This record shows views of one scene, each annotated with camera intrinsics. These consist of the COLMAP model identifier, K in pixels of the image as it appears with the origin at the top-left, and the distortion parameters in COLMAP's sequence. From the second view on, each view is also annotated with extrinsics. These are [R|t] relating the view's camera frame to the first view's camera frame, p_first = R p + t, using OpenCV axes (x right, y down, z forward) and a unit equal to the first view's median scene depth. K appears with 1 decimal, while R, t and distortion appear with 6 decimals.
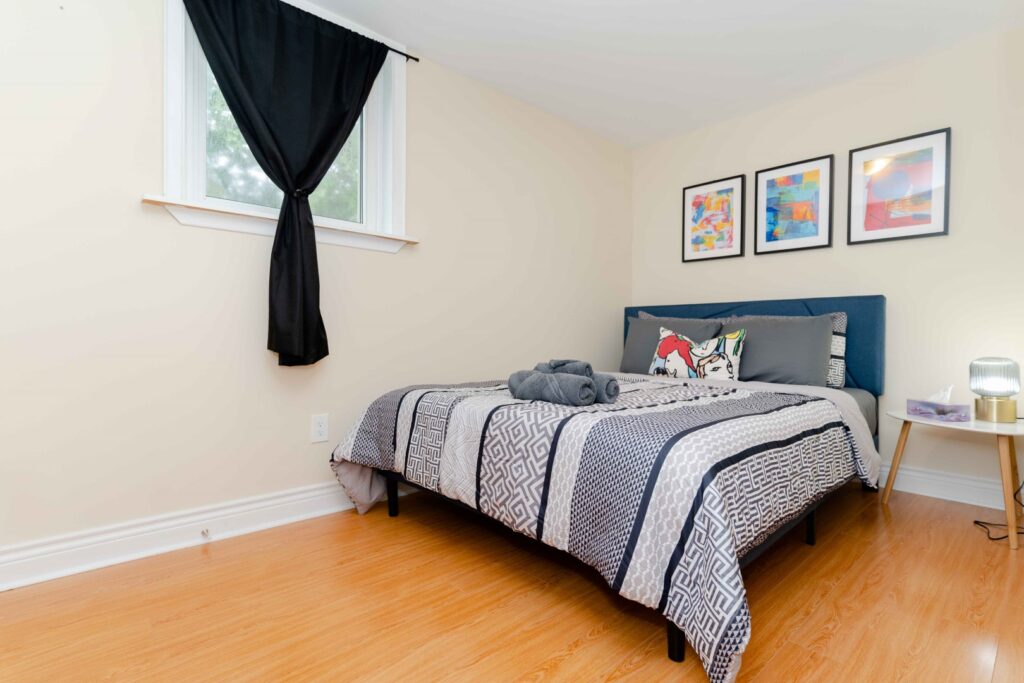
lens RADIAL K [[499.4, 0, 512.8], [0, 499.4, 341.0], [0, 0, 1]] dist [0.002890, 0.001775]
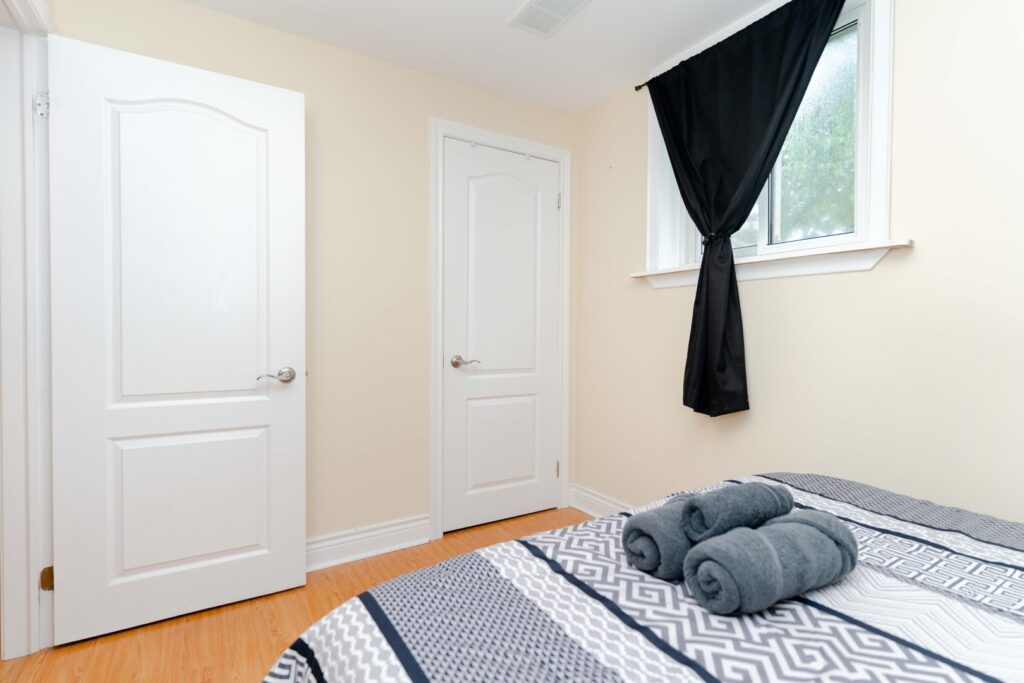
lens RADIAL K [[499.4, 0, 515.3], [0, 499.4, 338.1], [0, 0, 1]] dist [0.002890, 0.001775]
pose [[-0.181586, 0.001138, -0.983374, 0.572305], [-0.020735, 0.999773, 0.004985, -0.093473], [0.983156, 0.021296, -0.181522, 0.774872]]
